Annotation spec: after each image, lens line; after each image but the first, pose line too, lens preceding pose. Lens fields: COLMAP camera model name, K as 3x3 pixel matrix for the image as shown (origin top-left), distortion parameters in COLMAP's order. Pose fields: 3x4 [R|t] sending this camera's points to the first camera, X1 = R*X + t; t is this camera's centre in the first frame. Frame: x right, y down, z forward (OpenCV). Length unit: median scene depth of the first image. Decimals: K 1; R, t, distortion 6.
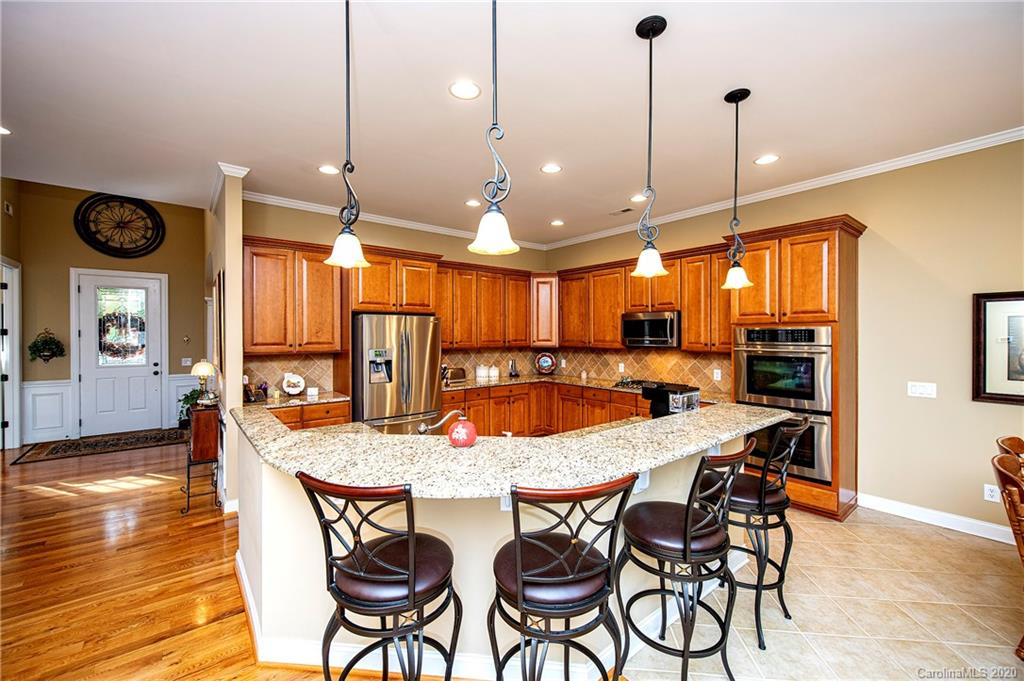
lens RADIAL K [[409.6, 0, 511.3], [0, 409.6, 336.9], [0, 0, 1]] dist [-0.002267, -0.000179]
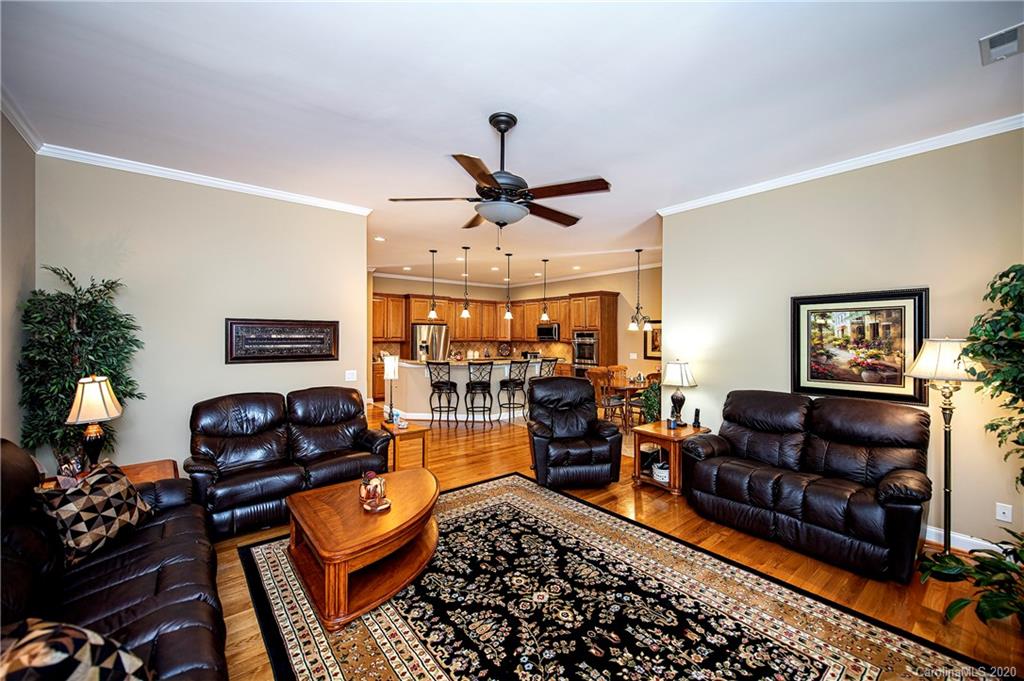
lens RADIAL K [[408.6, 0, 515.2], [0, 408.6, 331.9], [0, 0, 1]] dist [0.003738, 0.000426]
pose [[0.999913, 0.006032, 0.011741, 0.151388], [-0.005887, 0.999906, -0.012381, 0.007410], [-0.011815, 0.012311, 0.999854, -1.192171]]
